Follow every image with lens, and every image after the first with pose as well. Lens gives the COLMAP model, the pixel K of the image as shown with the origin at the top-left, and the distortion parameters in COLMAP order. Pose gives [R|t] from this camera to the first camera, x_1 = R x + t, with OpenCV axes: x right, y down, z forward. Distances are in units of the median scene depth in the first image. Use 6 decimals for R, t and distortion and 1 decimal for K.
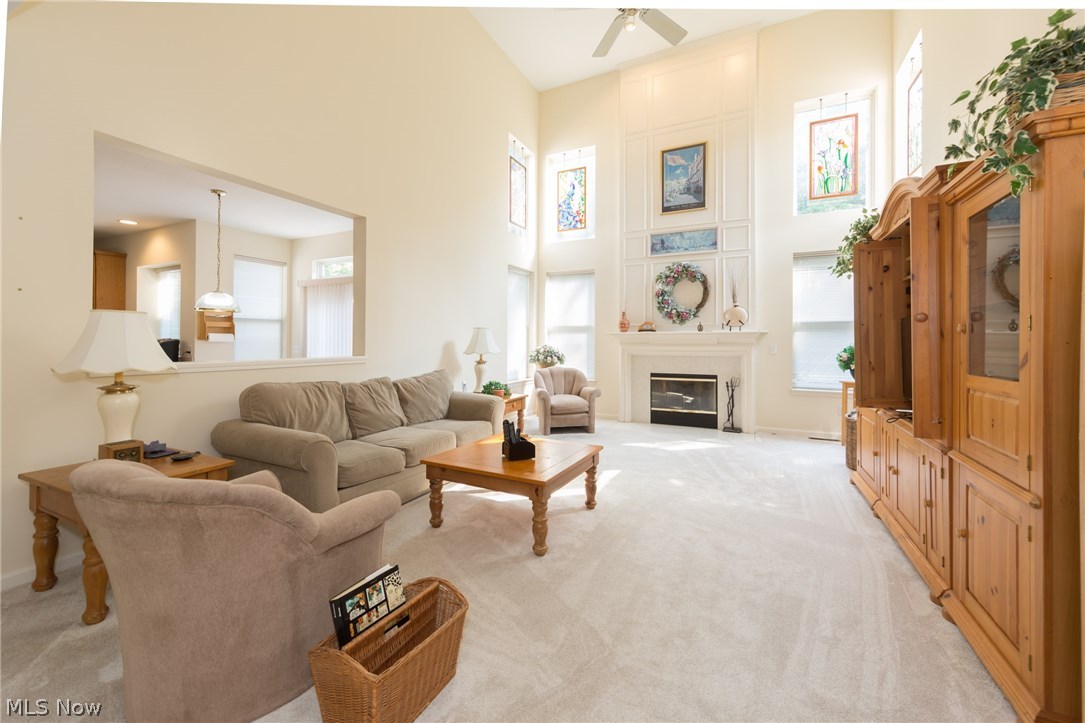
lens RADIAL K [[433.1, 0, 542.3], [0, 433.1, 340.0], [0, 0, 1]] dist [0.002341, 0.000174]
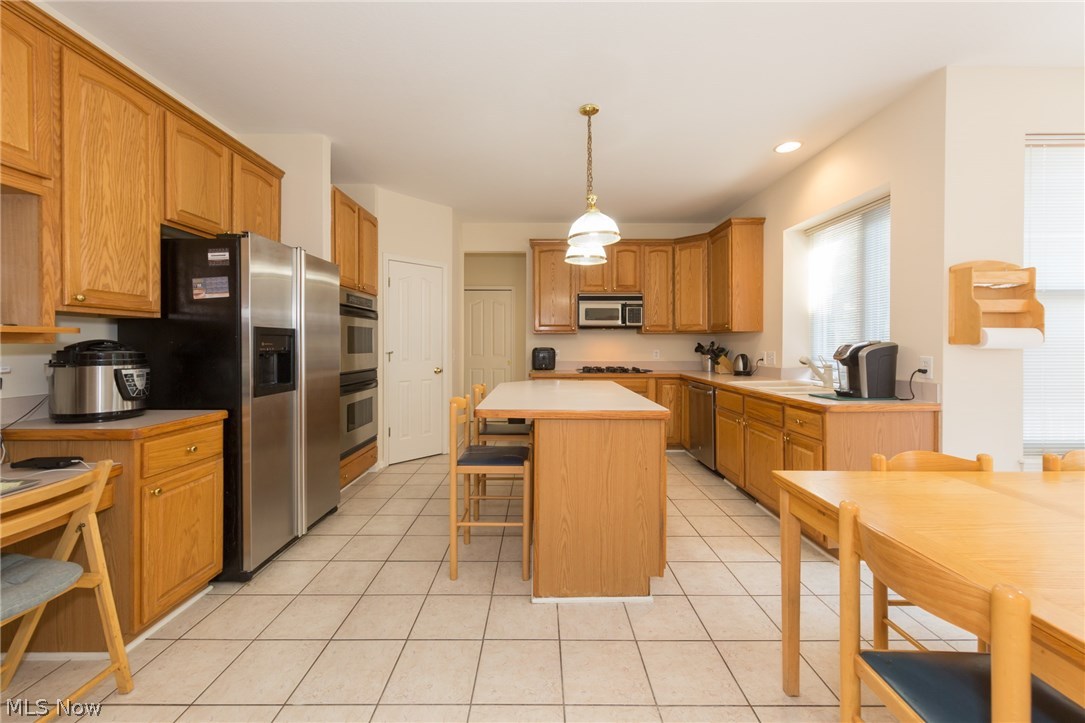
lens RADIAL K [[417.7, 0, 538.0], [0, 417.7, 347.1], [0, 0, 1]] dist [0.001910, 0.000088]
pose [[0.443432, 0.003655, -0.896300, -0.535114], [0.003990, 0.999974, 0.006052, -0.001099], [0.896299, -0.006260, 0.443406, 0.395972]]
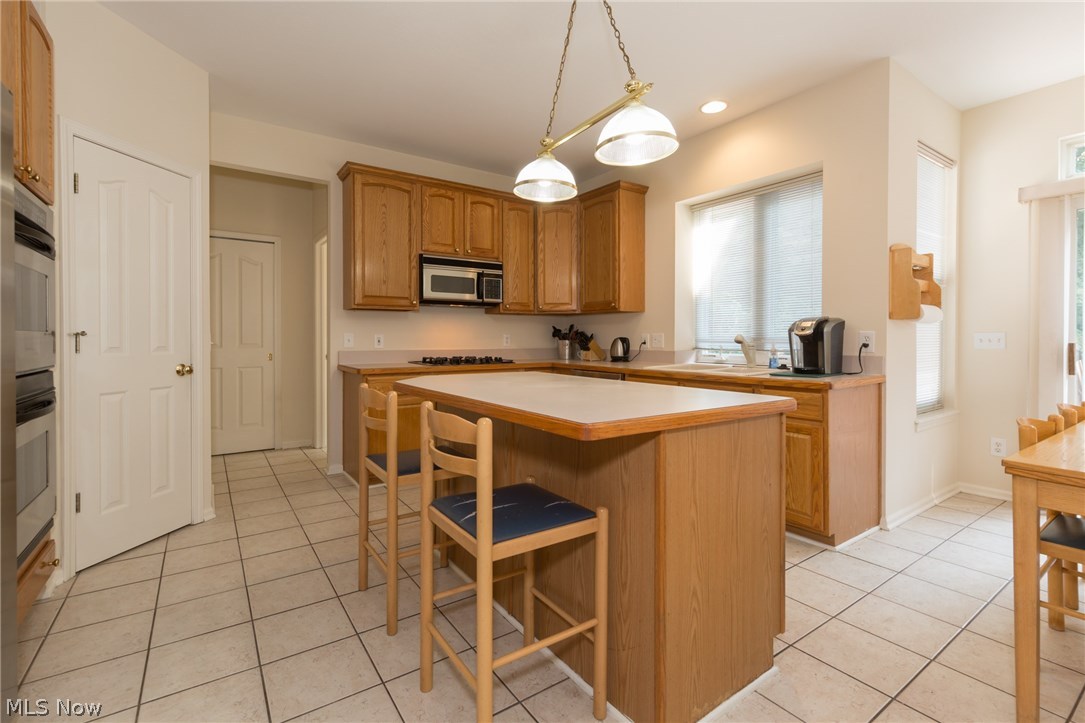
lens RADIAL K [[482.2, 0, 533.8], [0, 482.2, 341.3], [0, 0, 1]] dist [0.002755, 0.000310]
pose [[0.871880, 0.000270, -0.489719, -0.777462], [0.004537, 0.999952, 0.008629, 0.015650], [0.489698, -0.009745, 0.871838, 0.323789]]
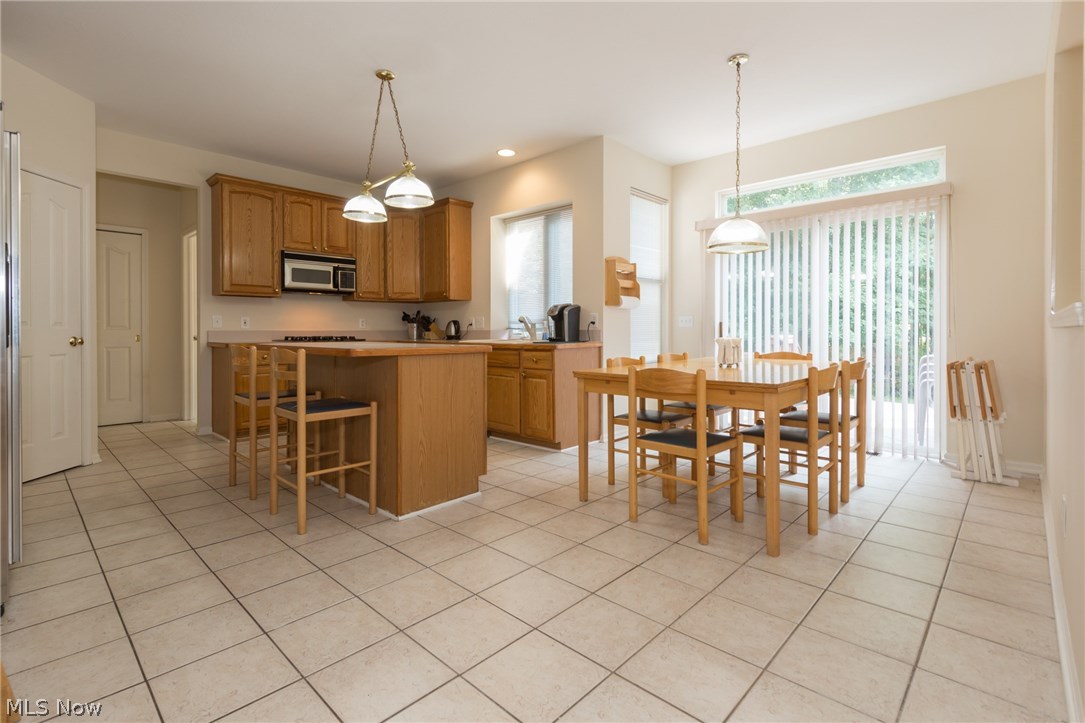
lens RADIAL K [[507.1, 0, 525.9], [0, 507.1, 334.0], [0, 0, 1]] dist [-0.000530, -0.000537]
pose [[0.949196, -0.002006, -0.314679, -0.584379], [0.005232, 0.999942, 0.009408, 0.034266], [0.314642, -0.010576, 0.949151, 0.148935]]
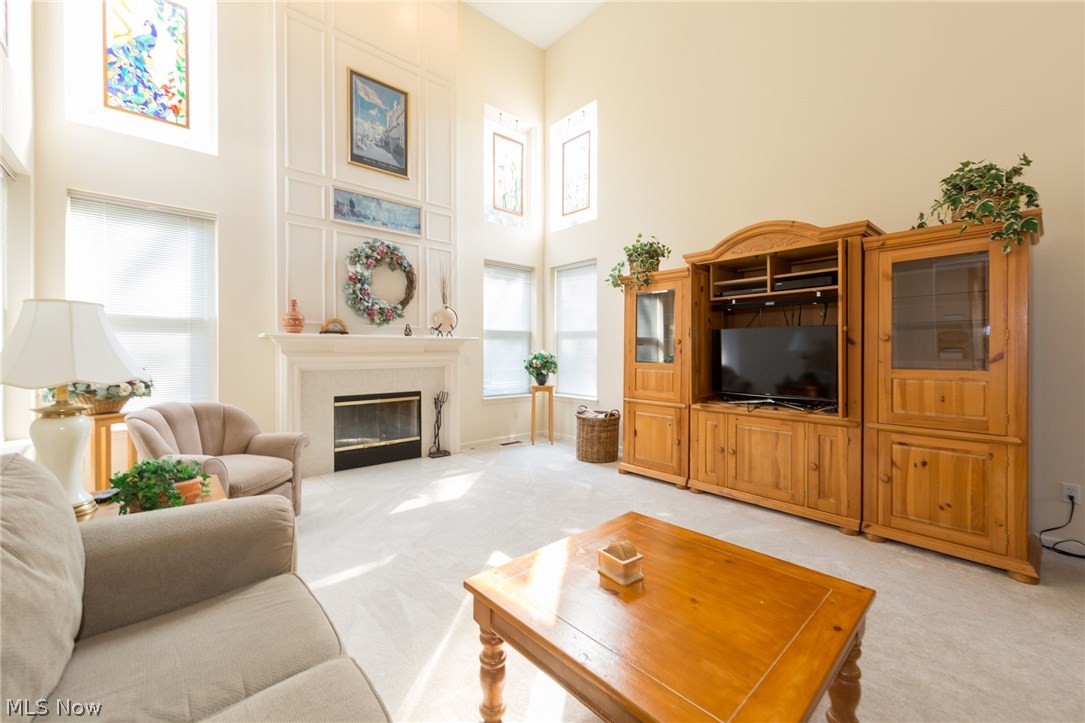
lens RADIAL K [[437.5, 0, 544.6], [0, 437.5, 356.3], [0, 0, 1]] dist [0.002387, 0.000347]
pose [[0.372180, -0.011609, 0.928088, -0.264019], [-0.002067, 0.999909, 0.013336, 0.005076], [-0.928158, -0.006881, 0.372122, 0.474038]]
